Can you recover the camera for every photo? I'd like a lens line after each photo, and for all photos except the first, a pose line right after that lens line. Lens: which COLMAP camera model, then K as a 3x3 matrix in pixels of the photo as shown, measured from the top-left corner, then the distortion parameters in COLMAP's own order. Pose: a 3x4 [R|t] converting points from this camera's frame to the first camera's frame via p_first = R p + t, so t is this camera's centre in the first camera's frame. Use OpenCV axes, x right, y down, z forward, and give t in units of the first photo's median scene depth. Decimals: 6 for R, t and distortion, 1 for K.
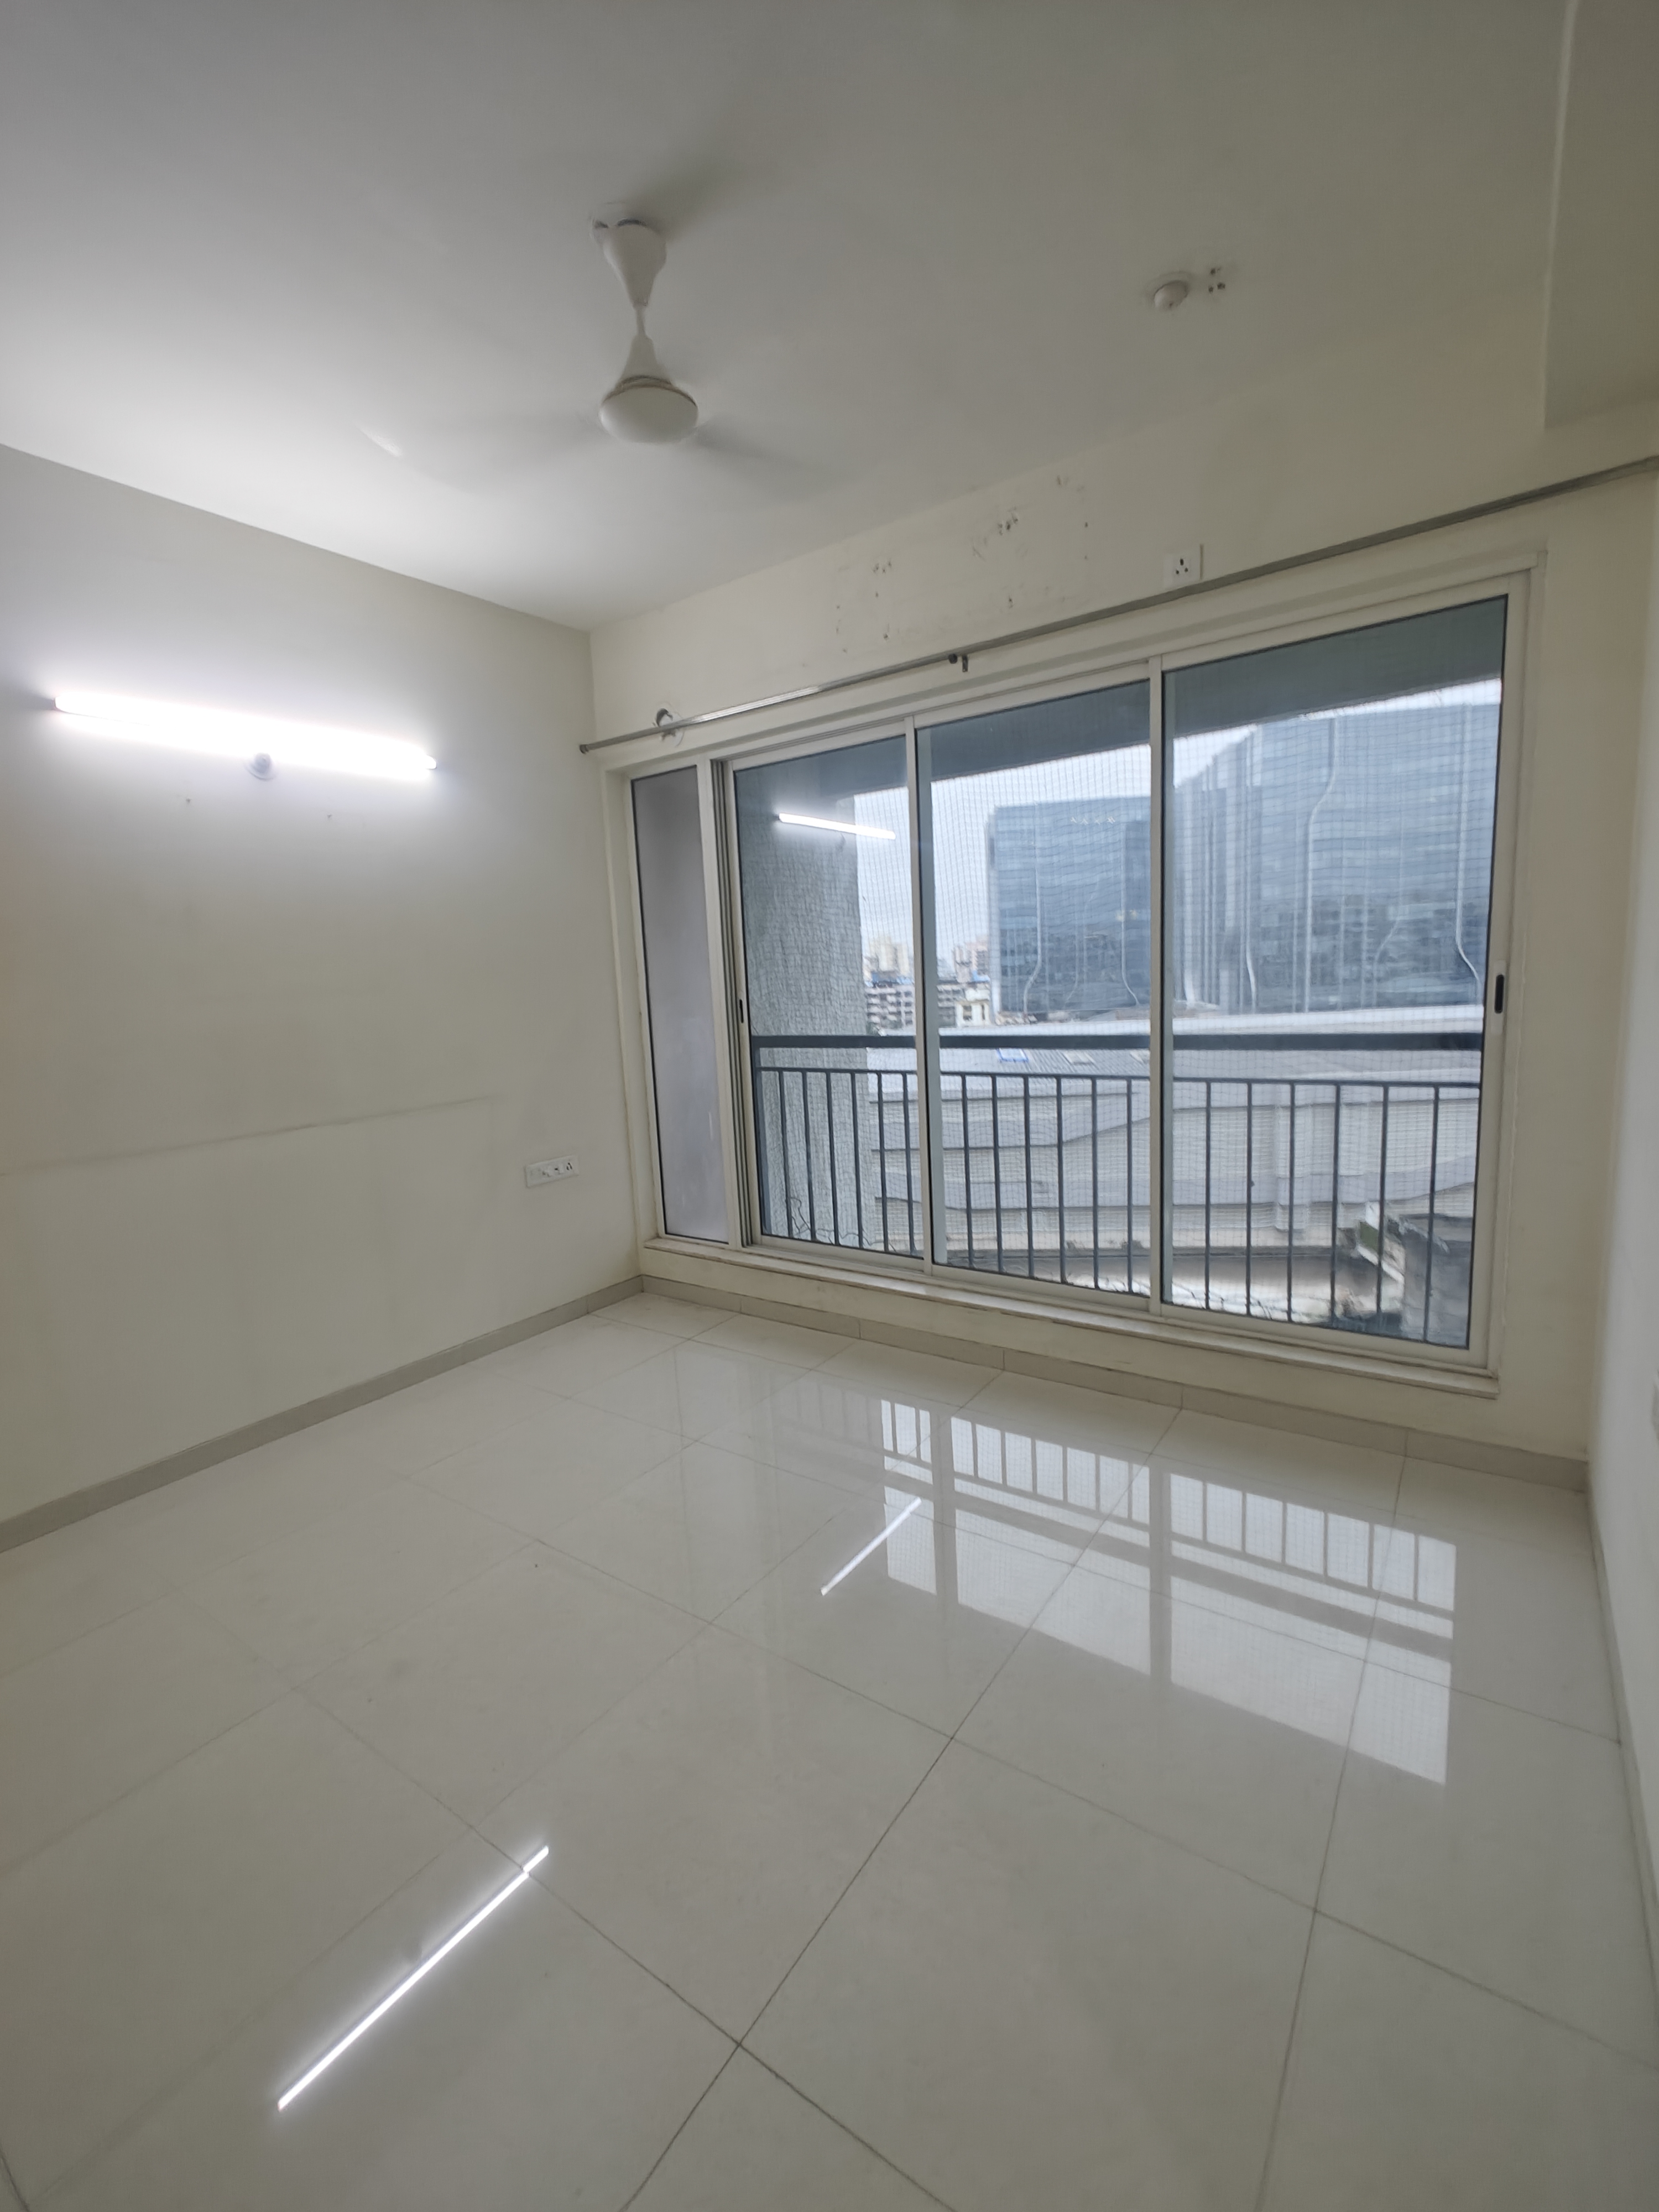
lens RADIAL K [[958.3, 0, 823.6], [0, 958.3, 1105.2], [0, 0, 1]] dist [0.000067, -0.000054]
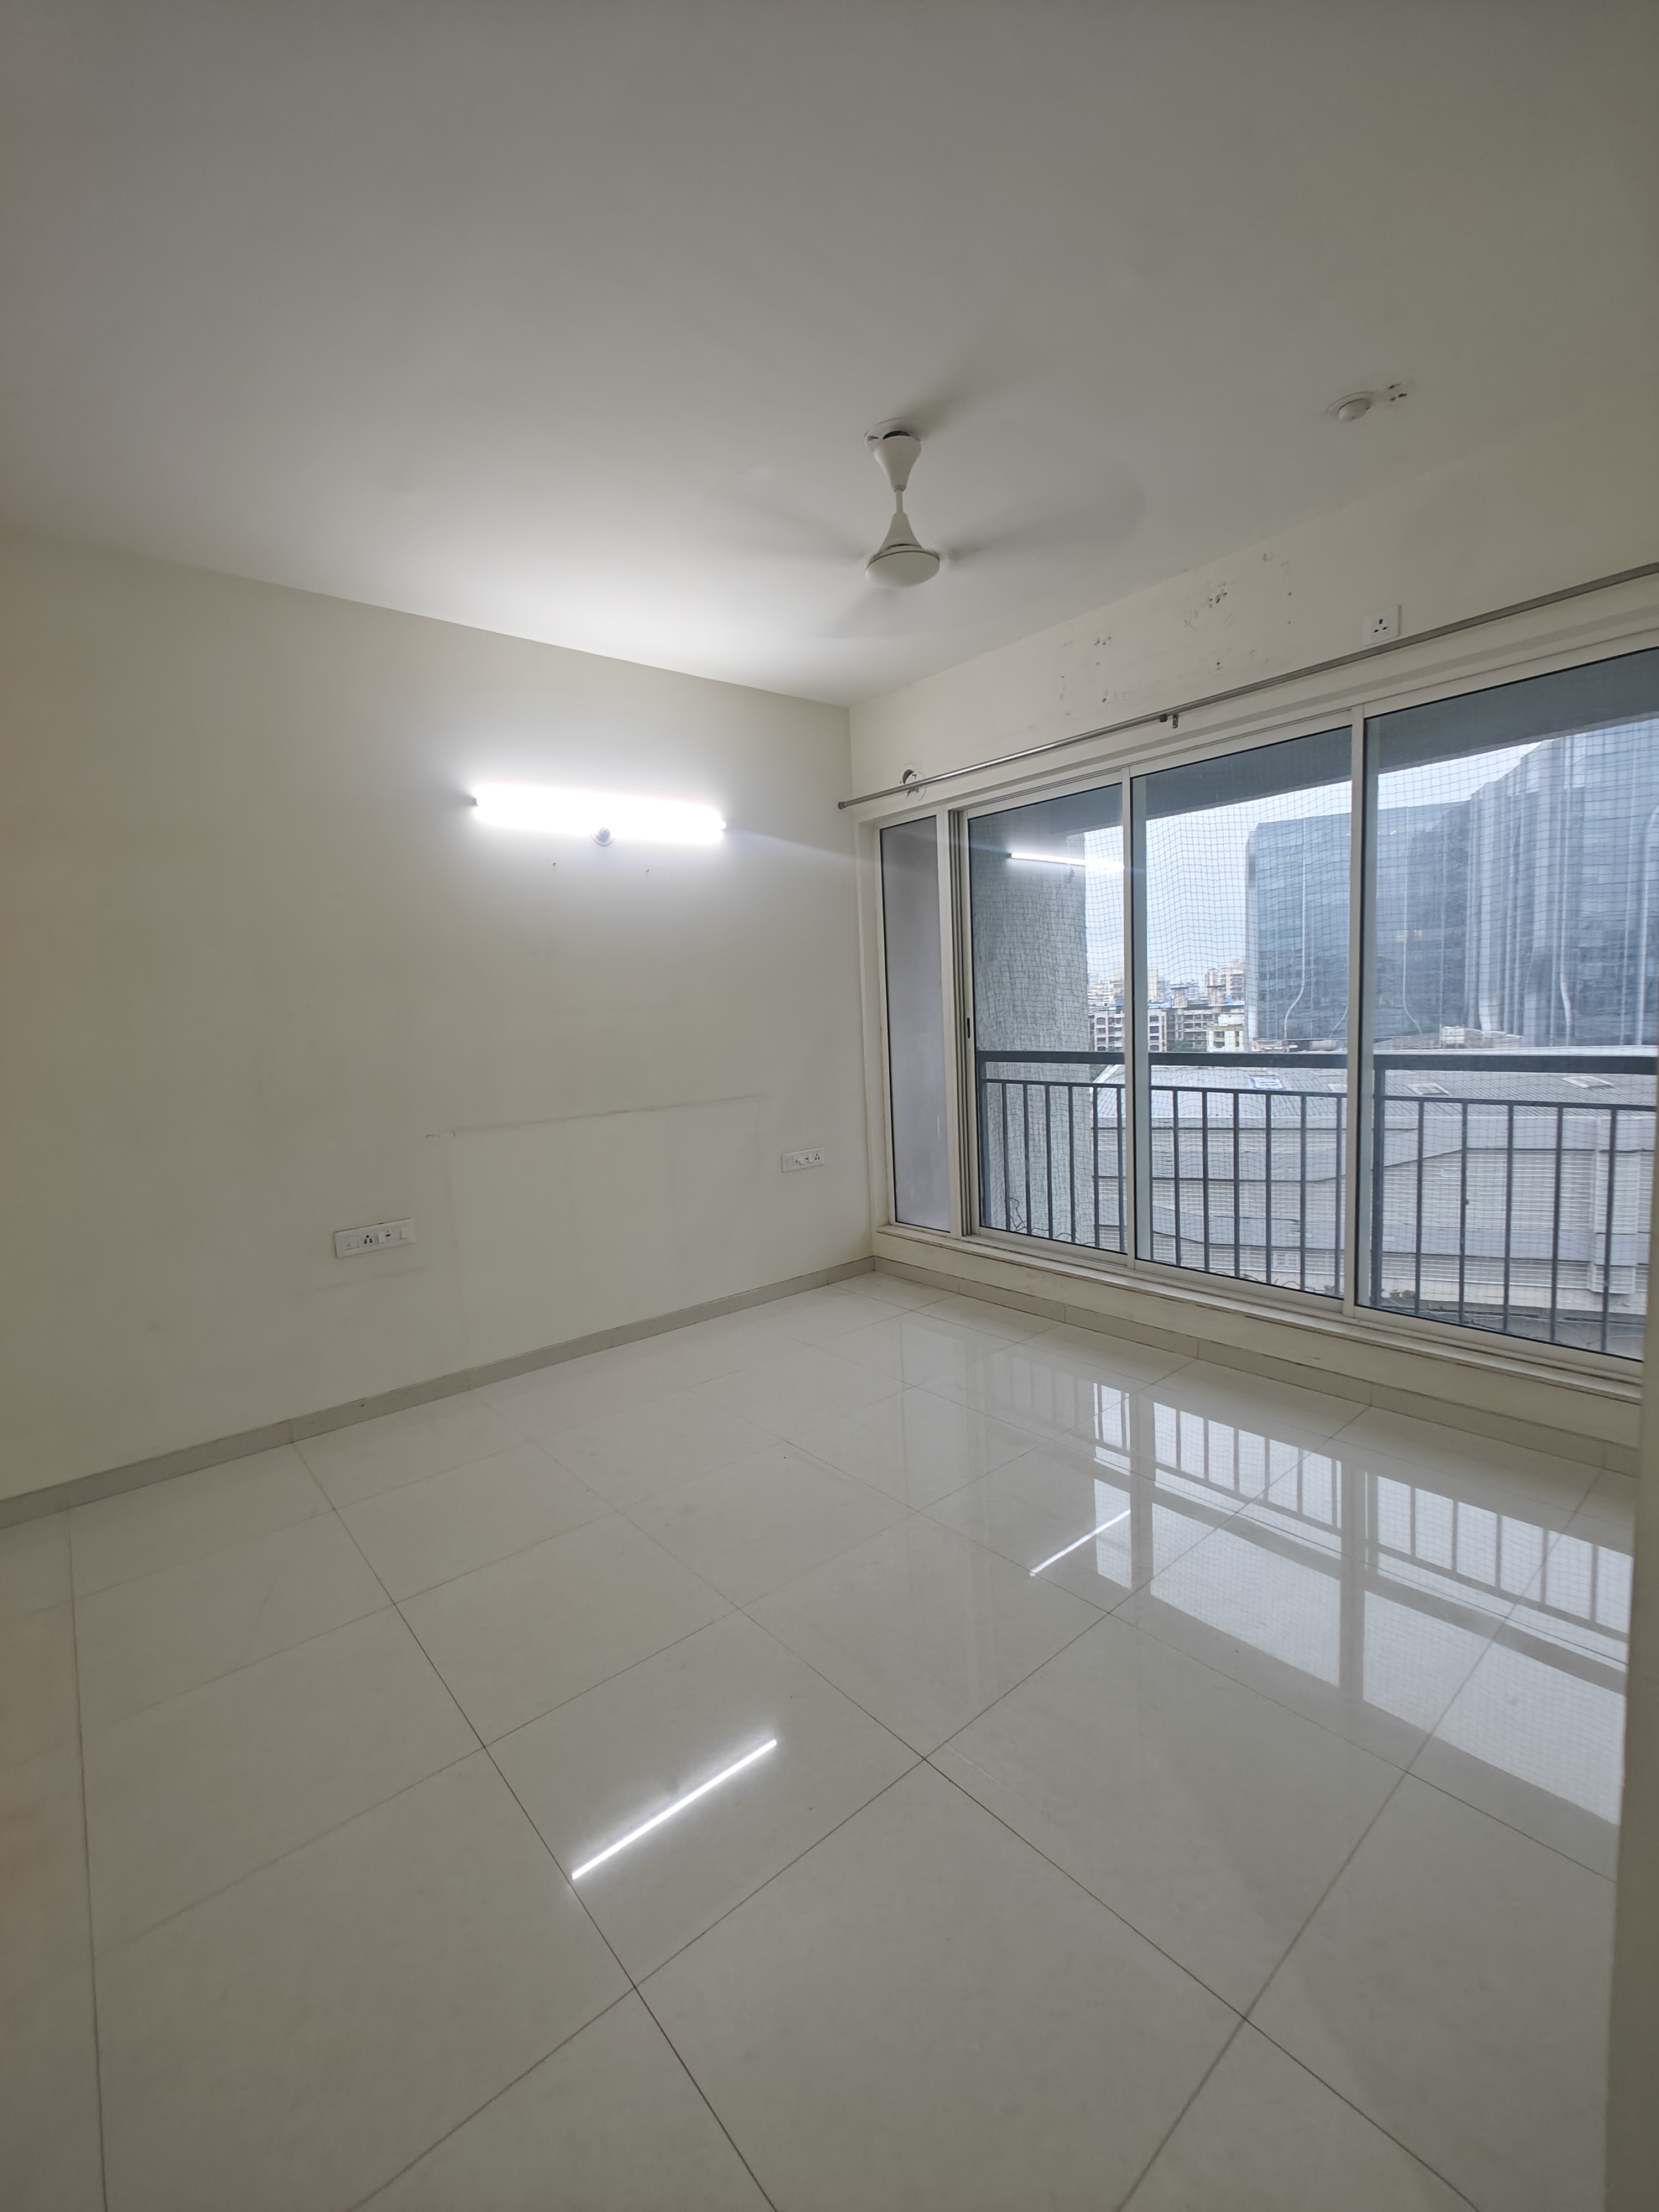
lens RADIAL K [[958.3, 0, 829.3], [0, 958.3, 1101.2], [0, 0, 1]] dist [0.000067, -0.000054]
pose [[0.970539, 0.029393, -0.239143, 0.028206], [-0.036275, 0.999043, -0.024425, 0.022169], [0.238196, 0.032380, 0.970677, -0.139798]]
